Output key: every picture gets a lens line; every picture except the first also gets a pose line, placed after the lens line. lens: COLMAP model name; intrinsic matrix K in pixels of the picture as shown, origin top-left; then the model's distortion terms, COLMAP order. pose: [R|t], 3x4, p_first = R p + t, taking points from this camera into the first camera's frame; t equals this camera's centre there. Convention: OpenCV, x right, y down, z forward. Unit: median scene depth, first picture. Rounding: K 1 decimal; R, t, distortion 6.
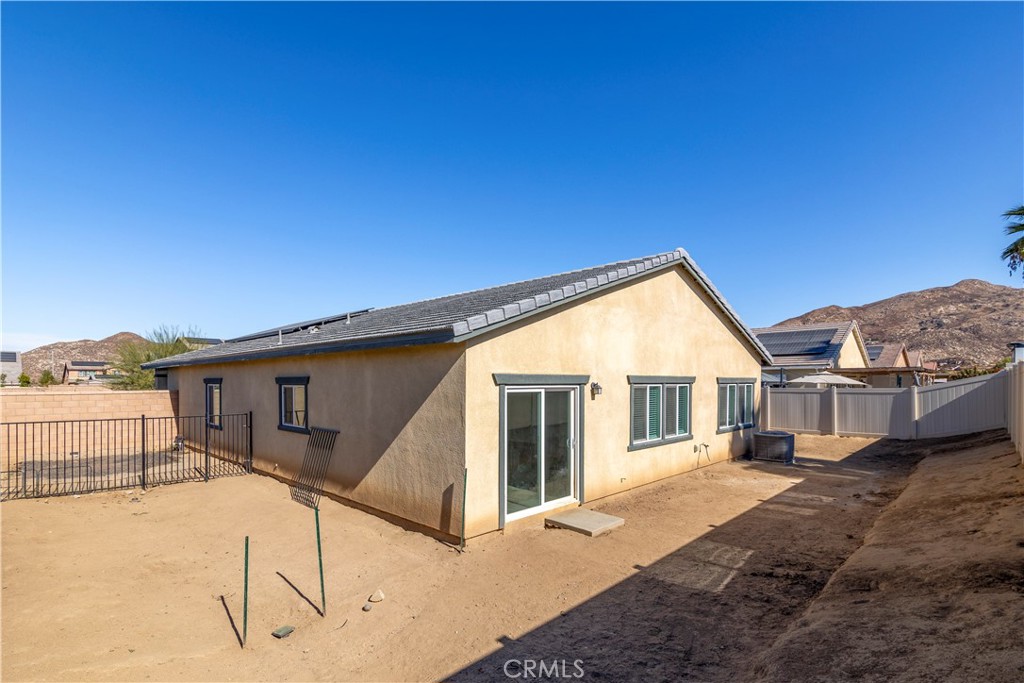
lens RADIAL K [[496.2, 0, 510.0], [0, 496.2, 404.0], [0, 0, 1]] dist [0.000644, 0.000374]
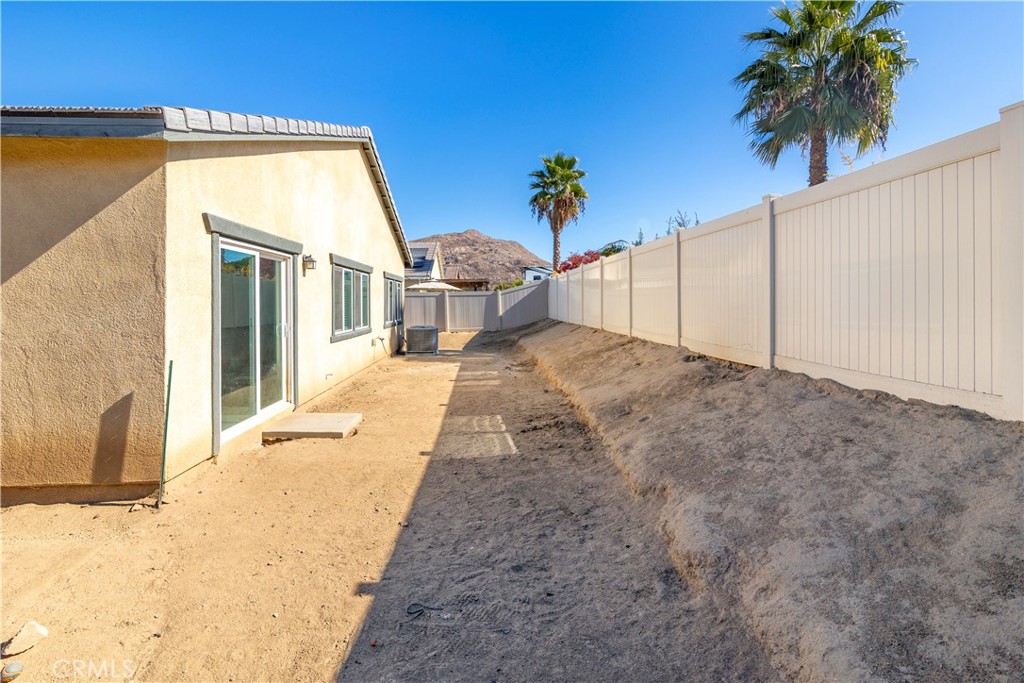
lens RADIAL K [[478.5, 0, 511.0], [0, 478.5, 313.5], [0, 0, 1]] dist [-0.000768, -0.000297]
pose [[0.668076, -0.019803, 0.743829, -0.207925], [0.041121, 0.999101, -0.010333, 0.081905], [-0.742956, 0.037490, 0.668290, 0.264100]]
